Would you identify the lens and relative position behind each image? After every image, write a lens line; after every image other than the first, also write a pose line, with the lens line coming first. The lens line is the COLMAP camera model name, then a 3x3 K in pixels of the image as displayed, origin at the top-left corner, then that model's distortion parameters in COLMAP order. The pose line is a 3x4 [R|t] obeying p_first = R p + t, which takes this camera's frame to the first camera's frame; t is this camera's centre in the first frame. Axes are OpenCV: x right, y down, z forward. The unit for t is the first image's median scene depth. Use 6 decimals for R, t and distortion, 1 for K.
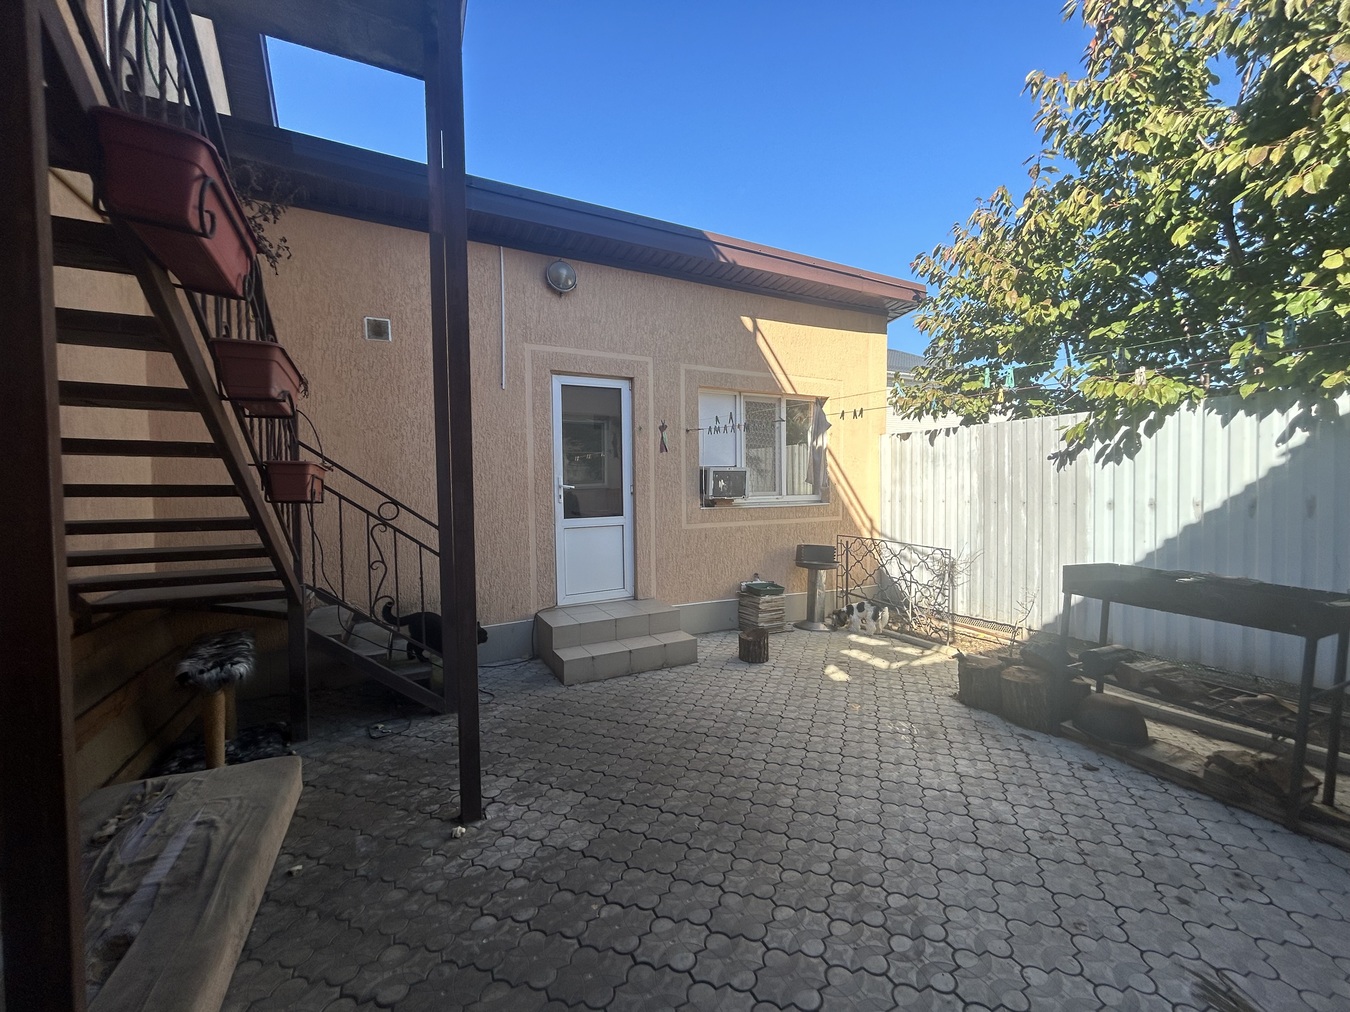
lens RADIAL K [[549.6, 0, 677.0], [0, 549.6, 508.6], [0, 0, 1]] dist [0.004597, -0.000873]
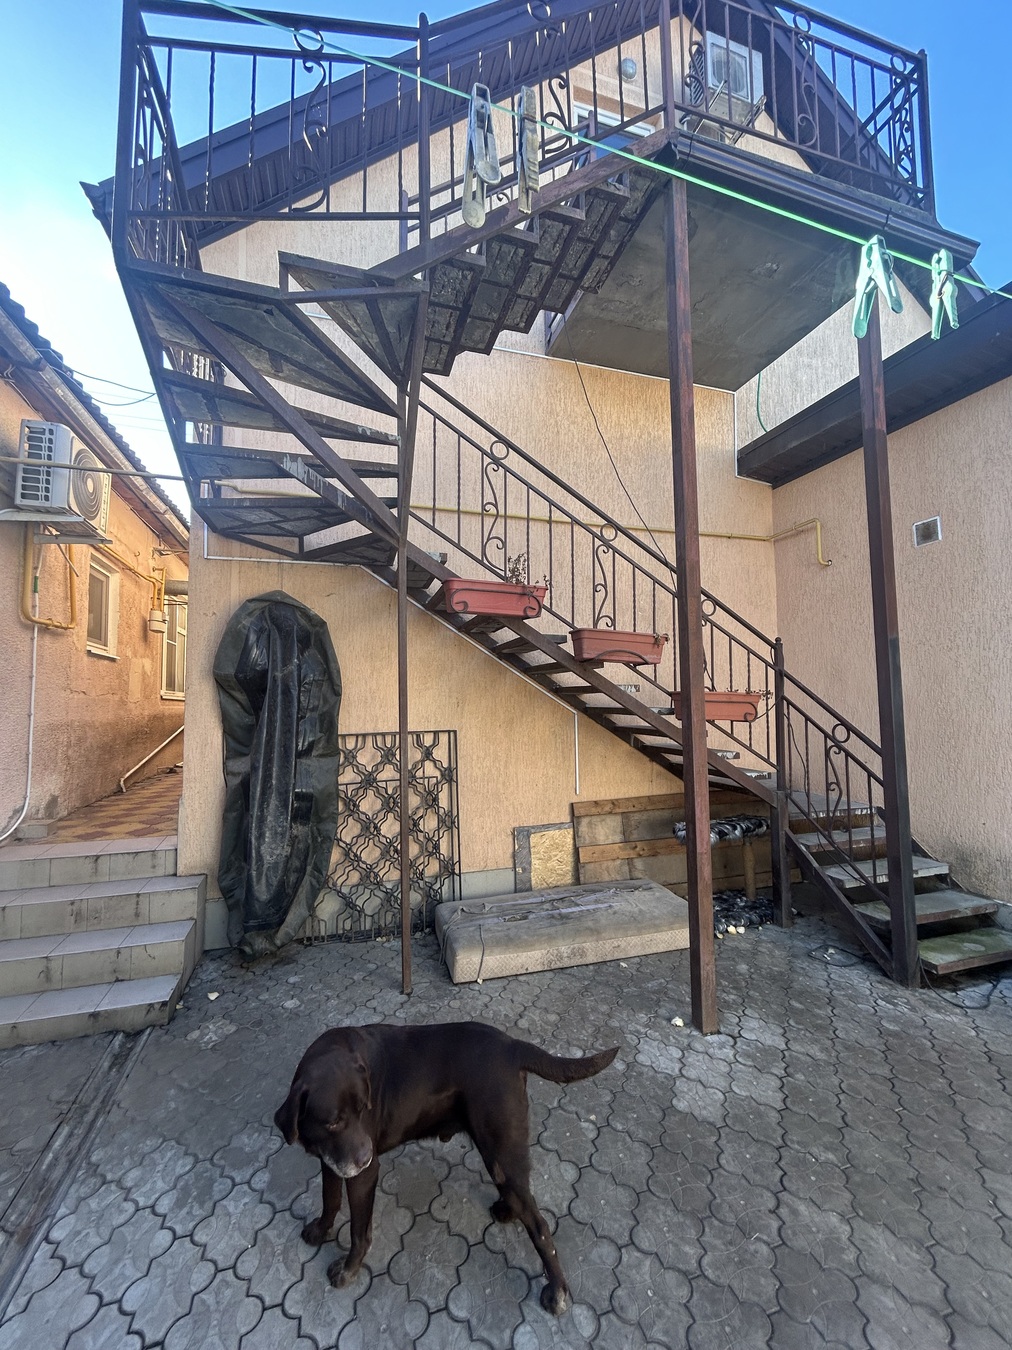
lens RADIAL K [[549.6, 0, 508.1], [0, 549.6, 674.0], [0, 0, 1]] dist [0.004597, -0.000873]
pose [[-0.179496, -0.054917, -0.982225, 0.636684], [-0.025459, 0.998366, -0.051167, -0.040621], [0.983429, 0.015822, -0.180601, 0.678499]]
